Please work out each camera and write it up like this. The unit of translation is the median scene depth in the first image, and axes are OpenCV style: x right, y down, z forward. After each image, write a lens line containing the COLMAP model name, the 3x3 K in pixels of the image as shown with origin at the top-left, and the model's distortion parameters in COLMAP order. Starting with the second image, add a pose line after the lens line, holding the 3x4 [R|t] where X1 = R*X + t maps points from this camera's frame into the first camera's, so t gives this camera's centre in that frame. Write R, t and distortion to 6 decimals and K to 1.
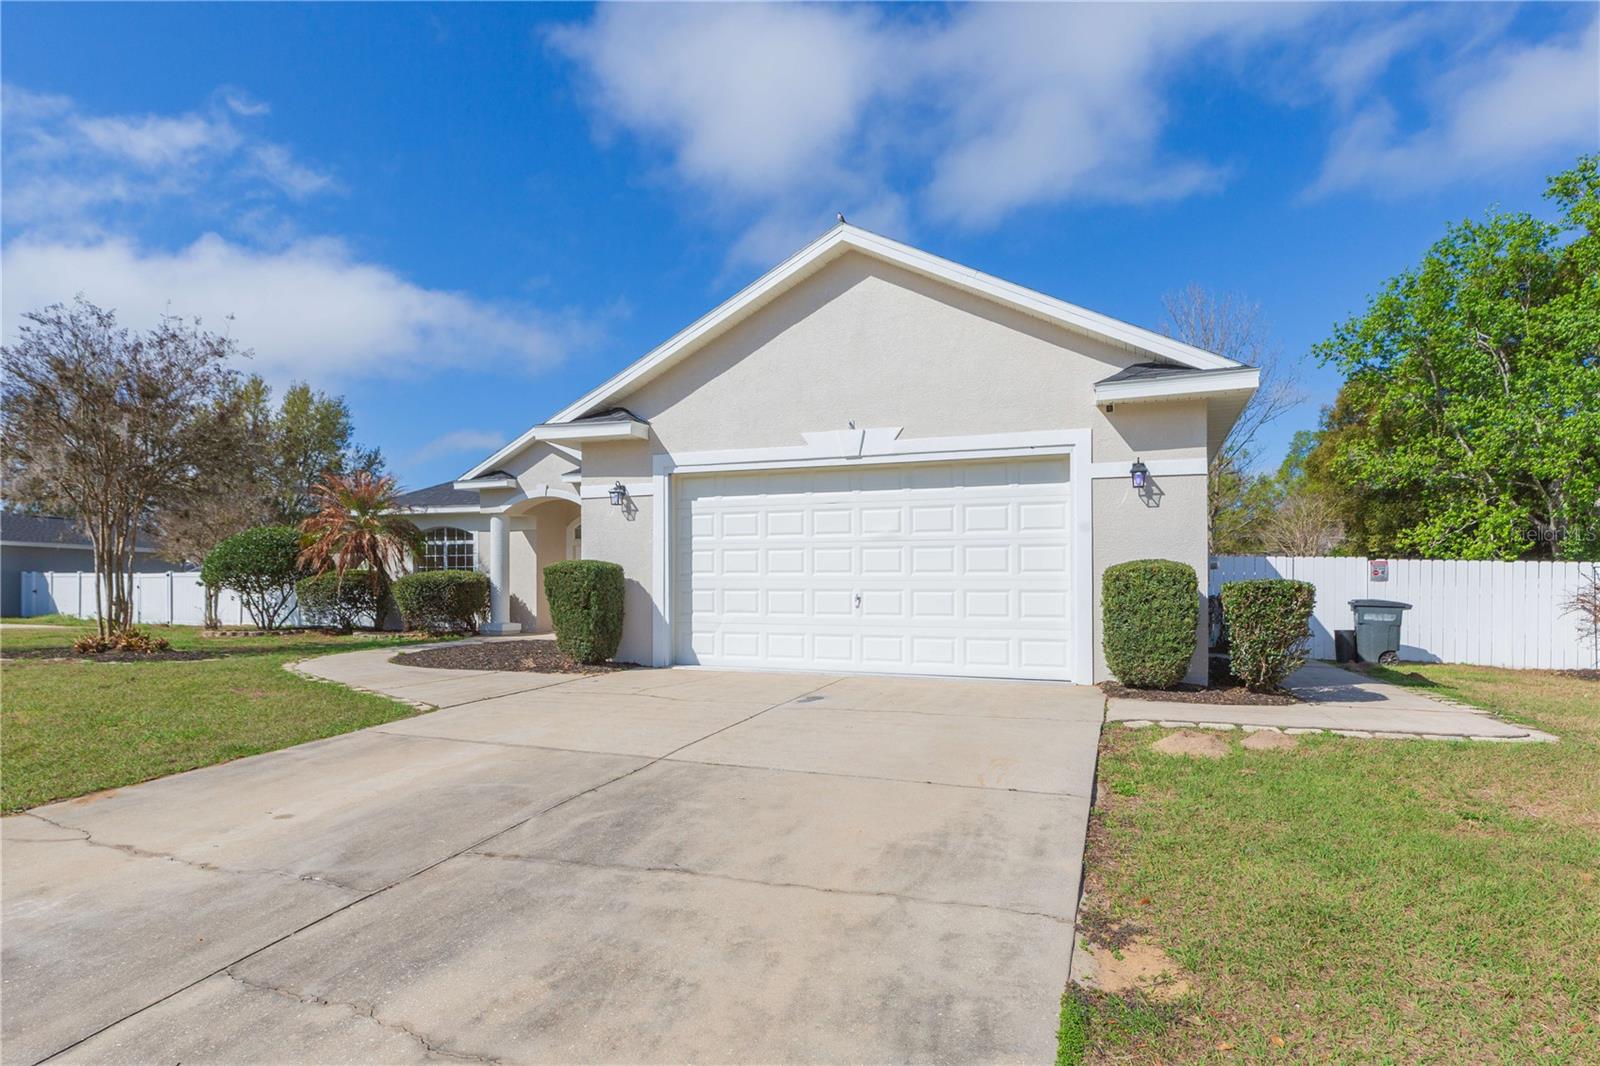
lens RADIAL K [[923.5, 0, 799.3], [0, 923.5, 546.4], [0, 0, 1]] dist [-0.008036, 0.000420]
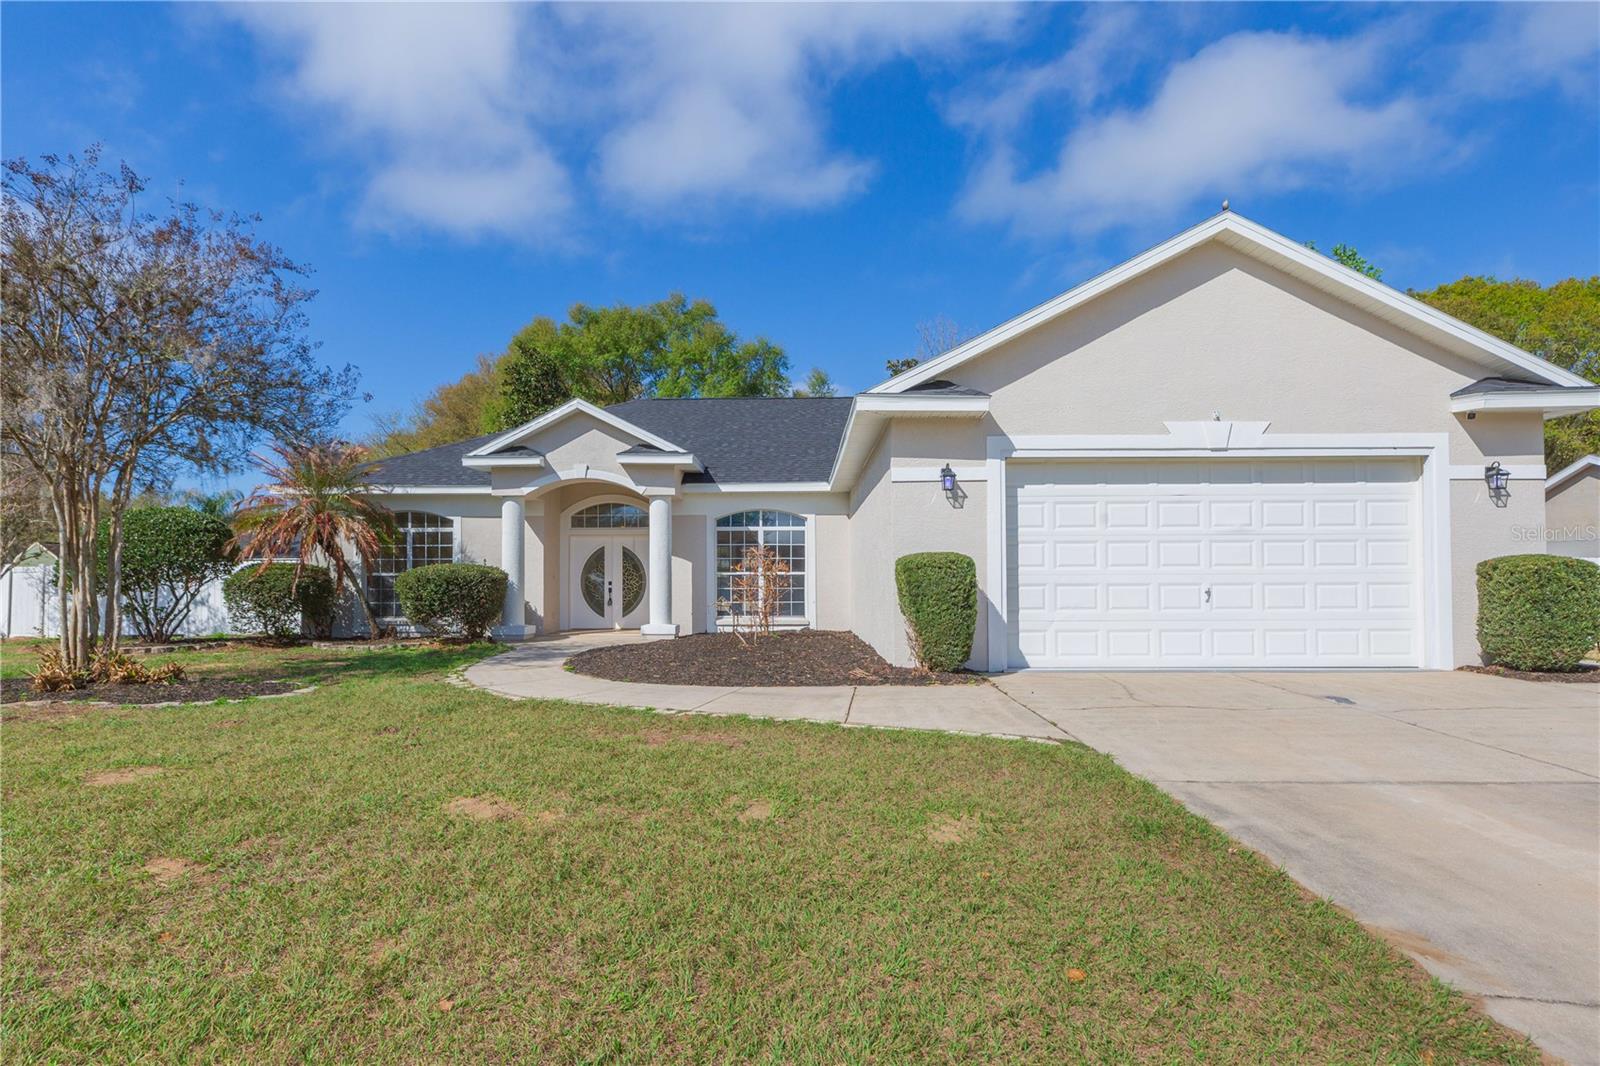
lens RADIAL K [[863.3, 0, 799.9], [0, 863.3, 524.8], [0, 0, 1]] dist [-0.005318, 0.000356]
pose [[0.930260, 0.017078, 0.366503, -0.639967], [-0.010174, 0.999733, -0.020760, 0.007056], [-0.366760, 0.015583, 0.930185, 0.285132]]
